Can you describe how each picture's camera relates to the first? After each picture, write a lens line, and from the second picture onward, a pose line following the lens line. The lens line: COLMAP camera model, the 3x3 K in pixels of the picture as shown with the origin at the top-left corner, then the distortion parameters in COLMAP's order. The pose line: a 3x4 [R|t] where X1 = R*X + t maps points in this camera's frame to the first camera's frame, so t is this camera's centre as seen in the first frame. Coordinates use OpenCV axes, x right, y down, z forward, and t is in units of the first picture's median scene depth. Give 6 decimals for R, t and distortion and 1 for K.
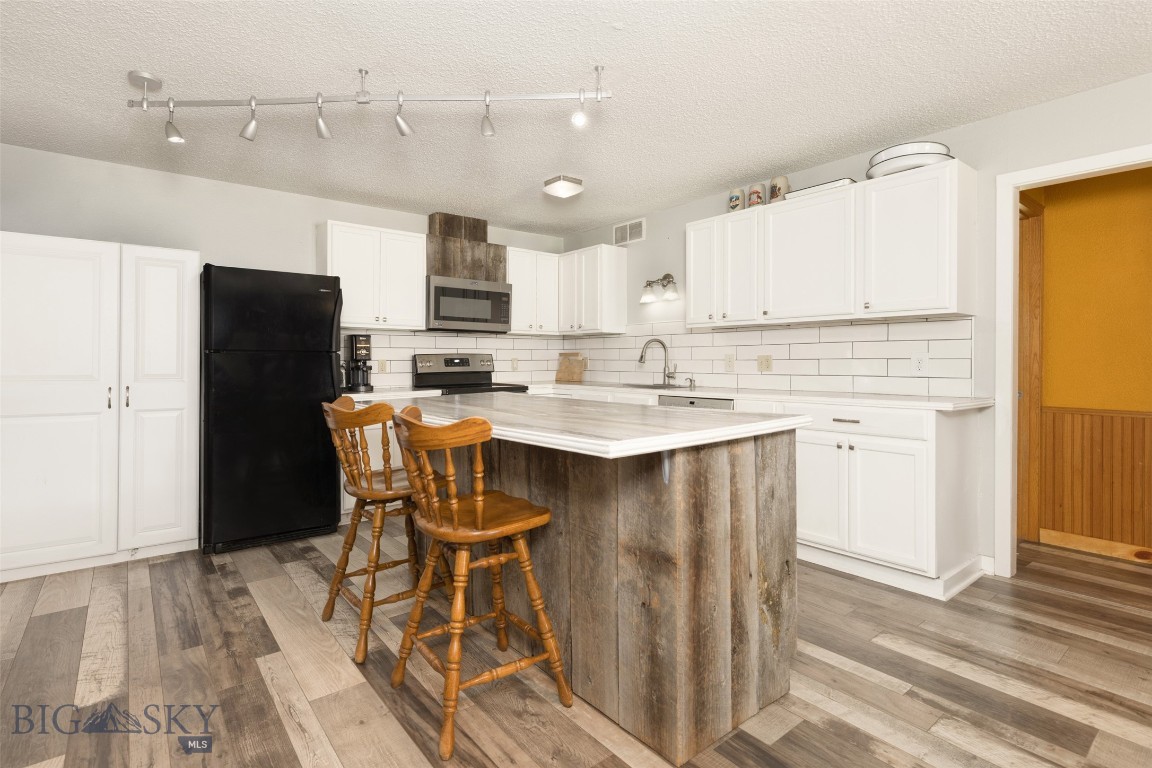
lens RADIAL K [[559.3, 0, 552.9], [0, 559.3, 361.2], [0, 0, 1]] dist [0.001863, 0.000066]
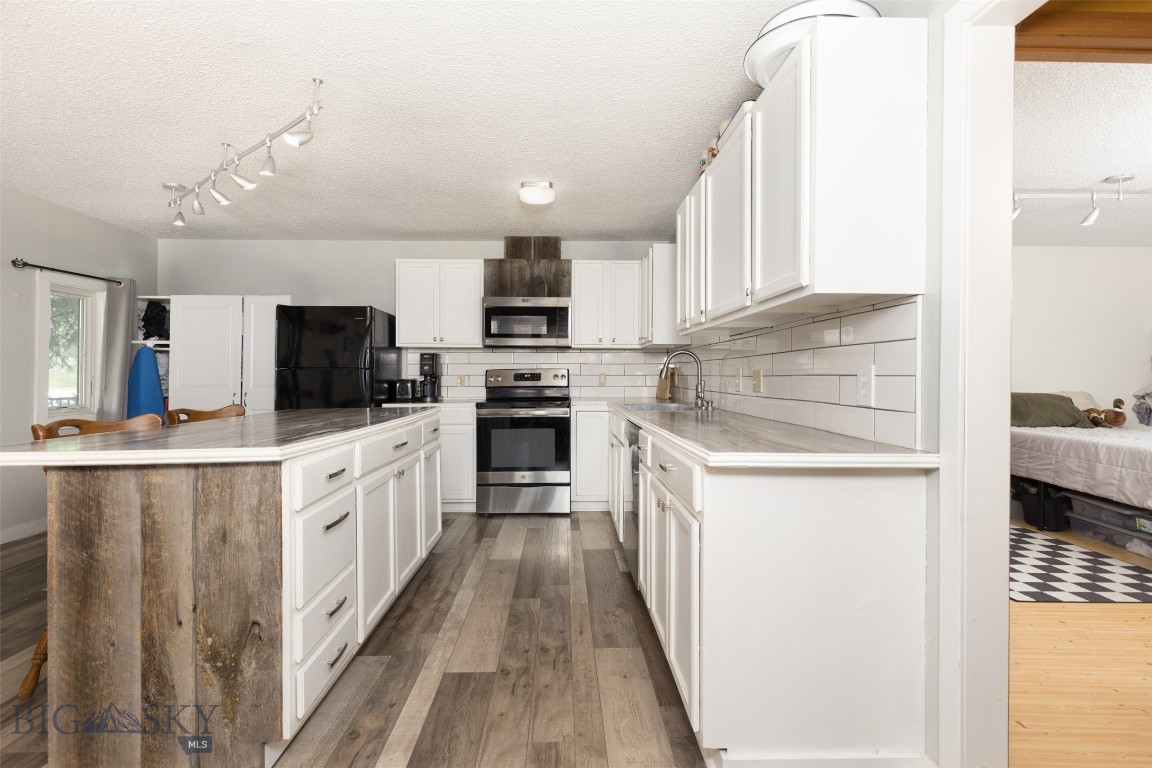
lens RADIAL K [[533.6, 0, 577.3], [0, 533.6, 378.2], [0, 0, 1]] dist [0.002566, 0.000297]
pose [[0.809833, 0.007191, -0.586616, 0.522397], [-0.004094, 0.999970, 0.006606, -0.003693], [0.586646, -0.002948, 0.809838, 0.266723]]
